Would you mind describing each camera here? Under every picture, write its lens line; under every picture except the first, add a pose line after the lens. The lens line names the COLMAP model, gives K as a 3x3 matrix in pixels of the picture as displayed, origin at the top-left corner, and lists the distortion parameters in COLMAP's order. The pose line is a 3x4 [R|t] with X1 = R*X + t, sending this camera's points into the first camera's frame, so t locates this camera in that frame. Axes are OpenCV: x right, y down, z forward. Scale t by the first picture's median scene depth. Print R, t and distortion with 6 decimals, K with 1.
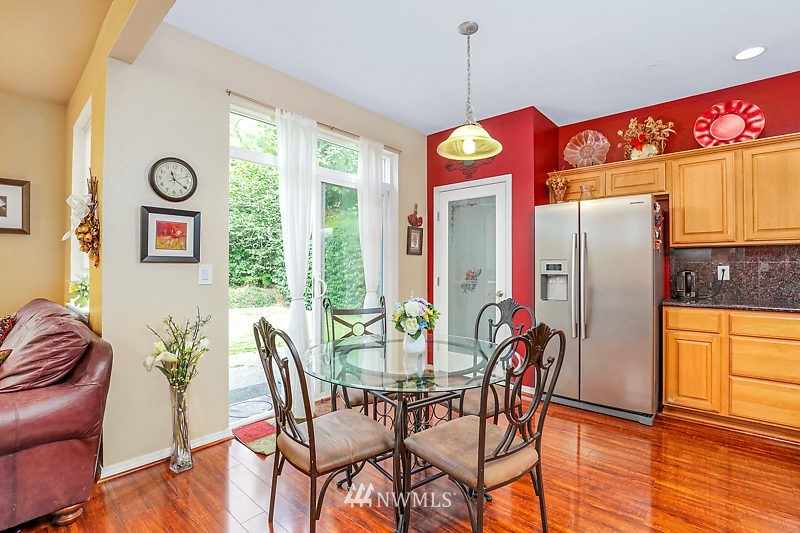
lens RADIAL K [[374.7, 0, 400.0], [0, 374.7, 266.5], [0, 0, 1]] dist [-0.002375, -0.000704]
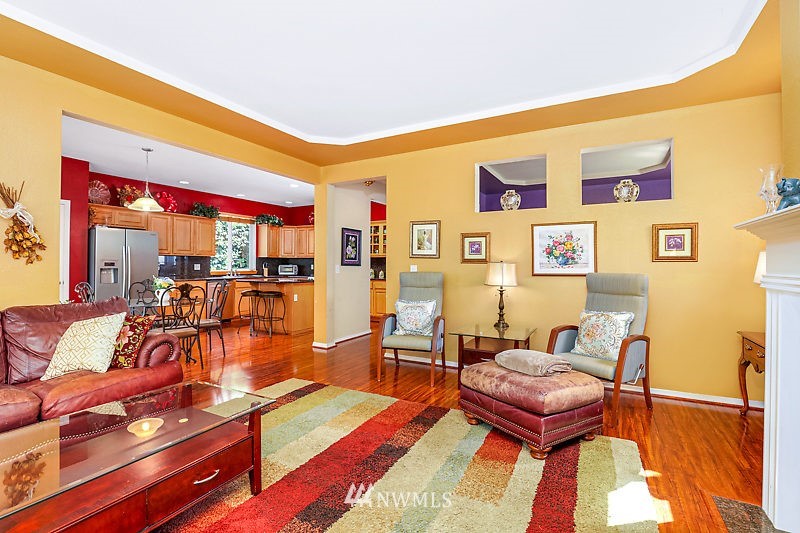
lens RADIAL K [[374.7, 0, 400.0], [0, 374.7, 266.5], [0, 0, 1]] dist [-0.002375, -0.000704]
pose [[-0.240978, 0.000813, 0.970530, -1.652519], [-0.008056, 0.999964, -0.002838, 0.007408], [-0.970497, -0.008502, -0.240962, 0.098274]]
